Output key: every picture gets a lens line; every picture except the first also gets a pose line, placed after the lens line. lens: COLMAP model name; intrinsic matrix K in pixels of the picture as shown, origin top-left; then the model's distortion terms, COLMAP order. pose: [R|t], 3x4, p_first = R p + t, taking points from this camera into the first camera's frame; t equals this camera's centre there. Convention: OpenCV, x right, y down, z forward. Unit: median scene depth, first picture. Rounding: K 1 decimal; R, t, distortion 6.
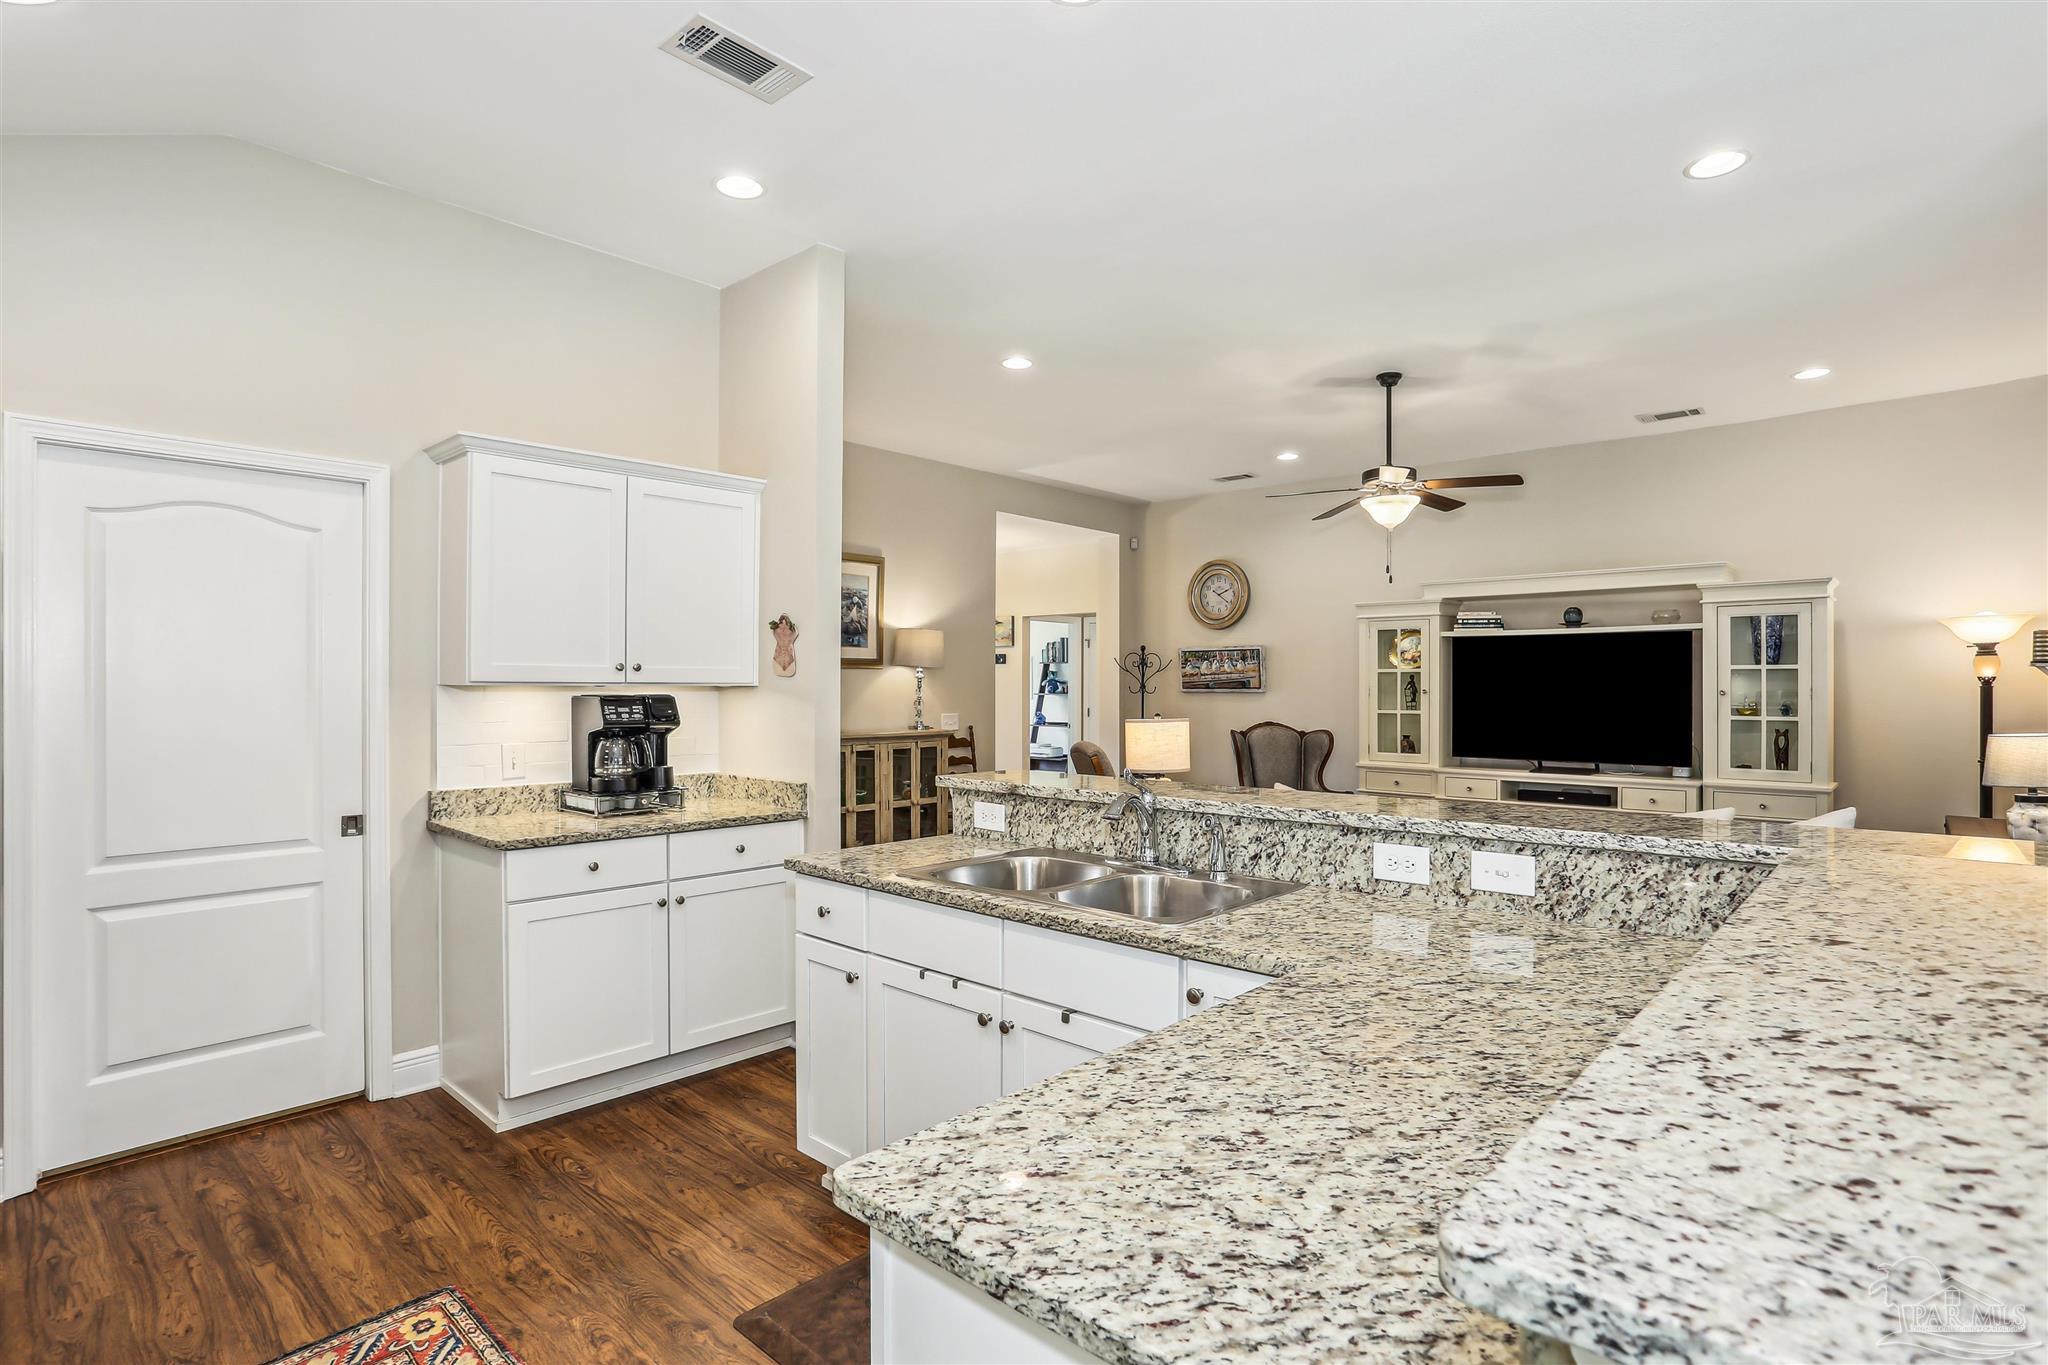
lens RADIAL K [[1028.4, 0, 993.1], [0, 1028.4, 681.6], [0, 0, 1]] dist [-0.047896, 0.024151]
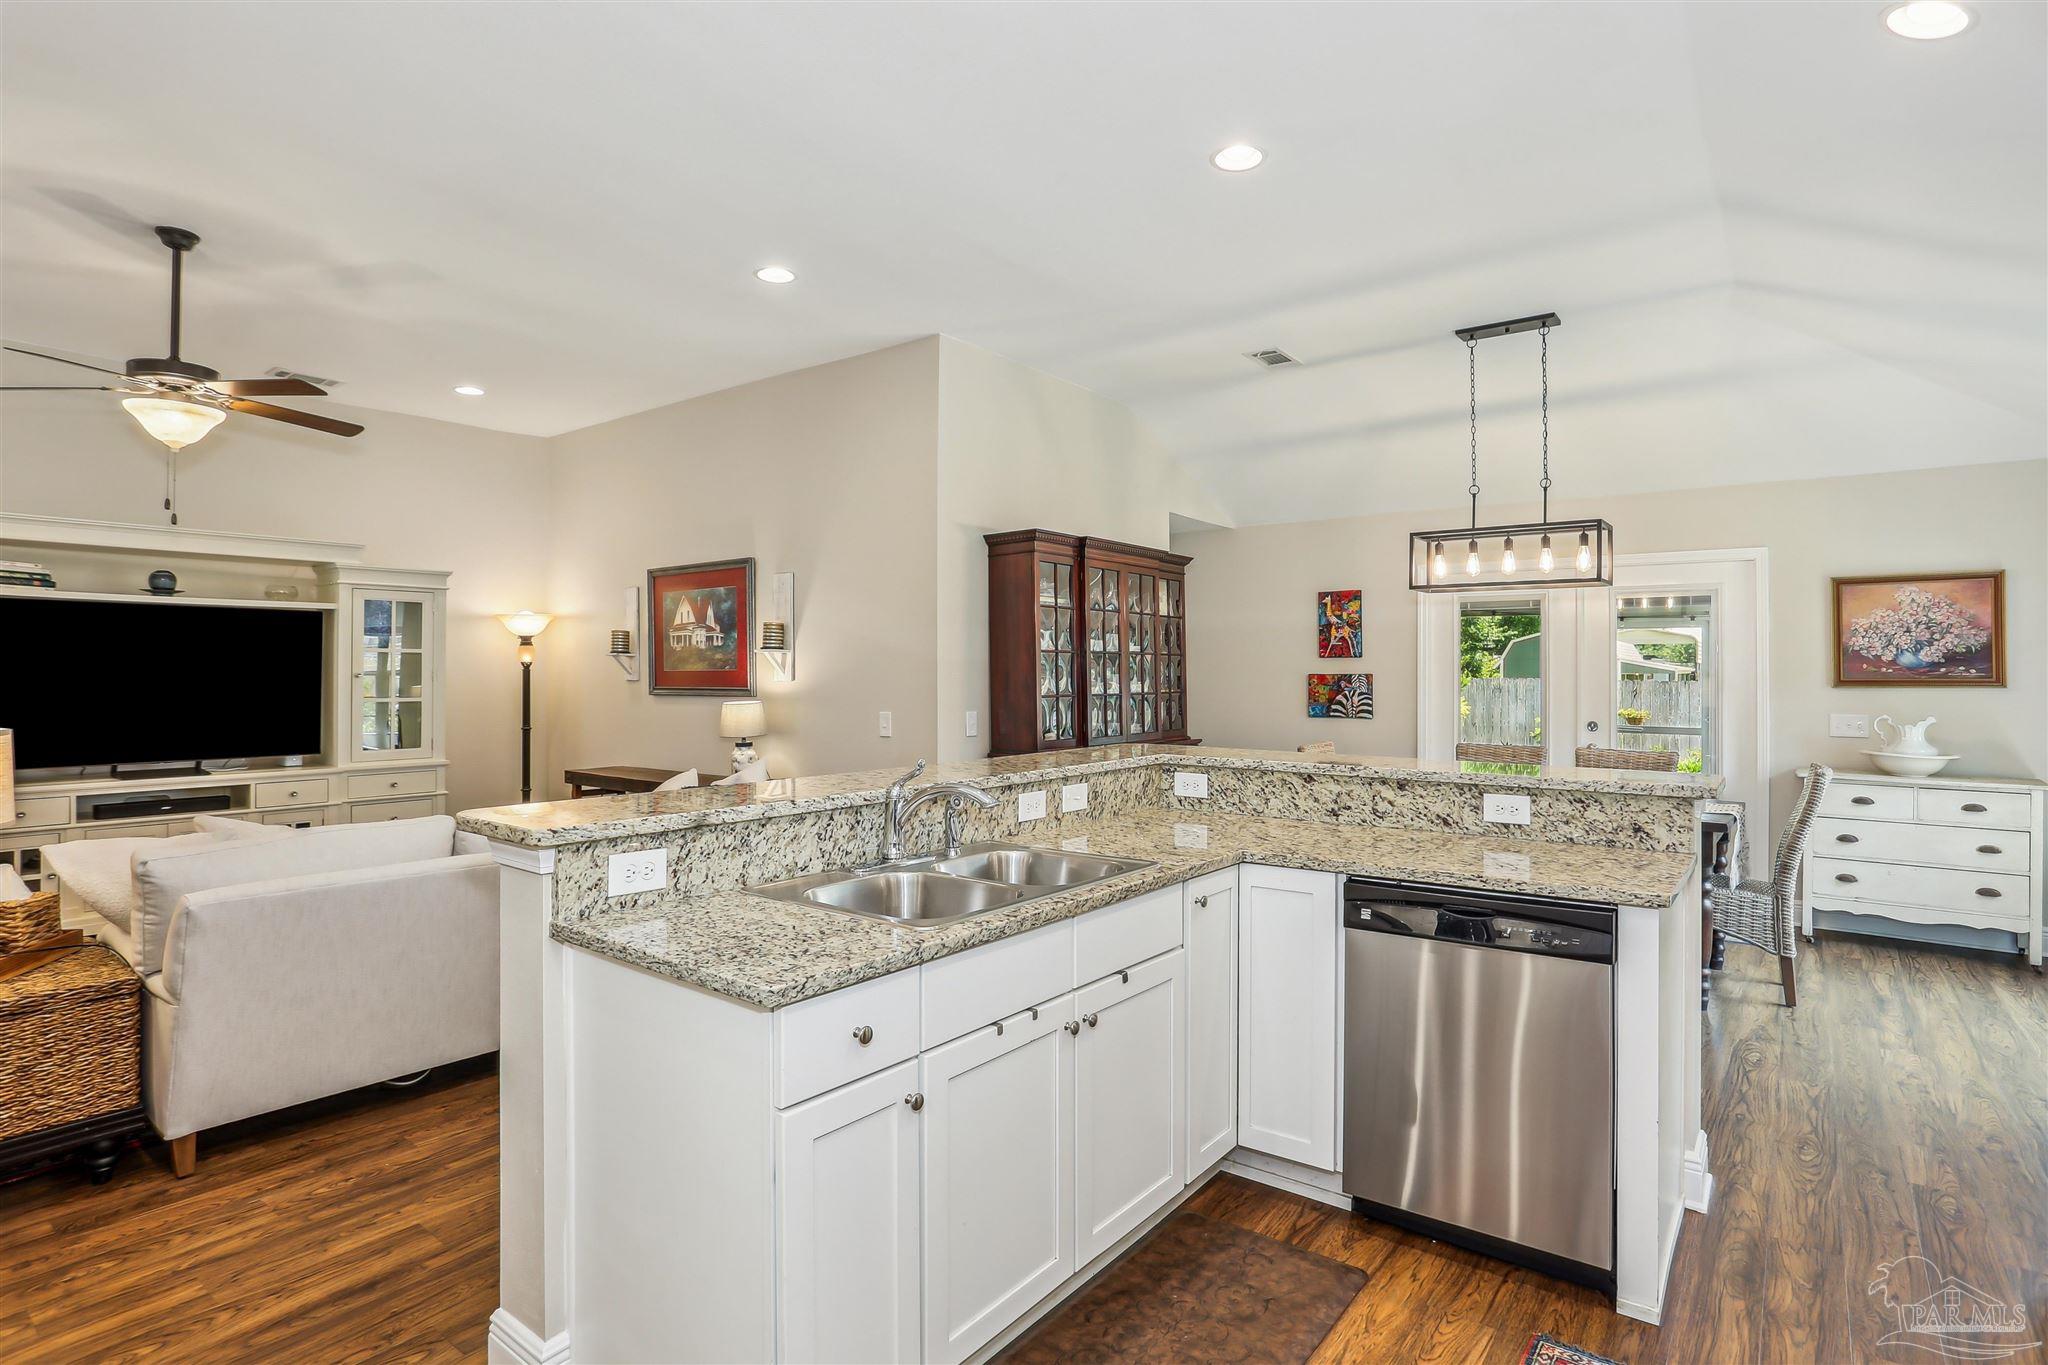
lens RADIAL K [[1028.4, 0, 1083.3], [0, 1028.4, 661.4], [0, 0, 1]] dist [-0.047896, 0.024151]
pose [[-0.125335, 0.007807, 0.992084, -0.343999], [-0.007949, 0.999929, -0.008873, 0.000376], [-0.992083, -0.008999, -0.125264, 0.403886]]
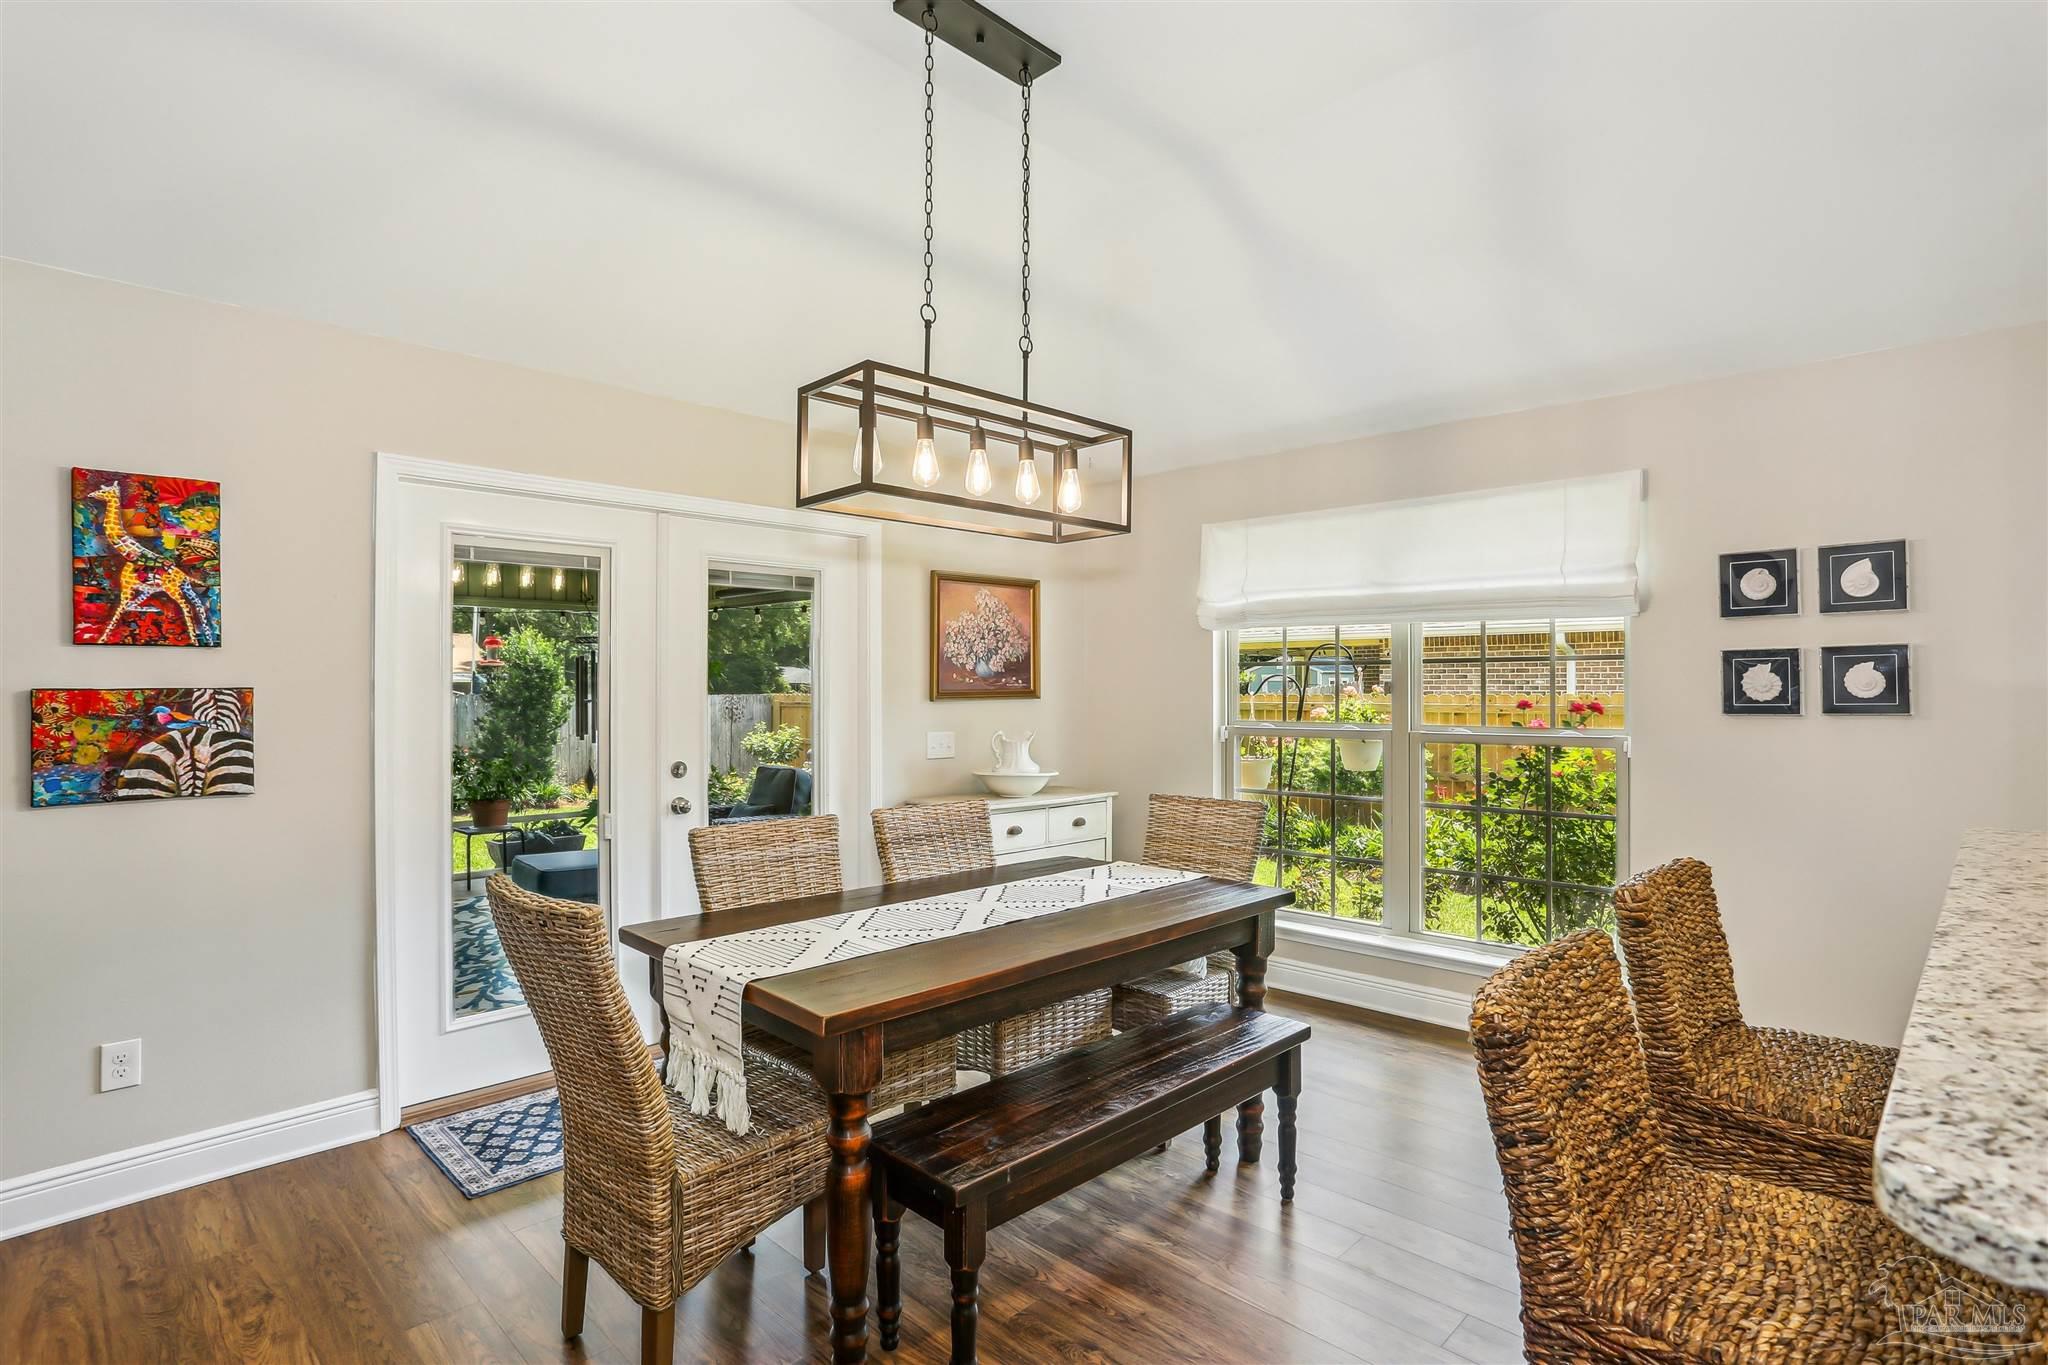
lens RADIAL K [[1028.4, 0, 1012.5], [0, 1028.4, 683.9], [0, 0, 1]] dist [-0.047896, 0.024151]
pose [[-0.998502, 0.002006, 0.054678, 0.407757], [0.001492, 0.999954, -0.009437, 0.005077], [-0.054694, -0.009341, -0.998459, 0.391709]]
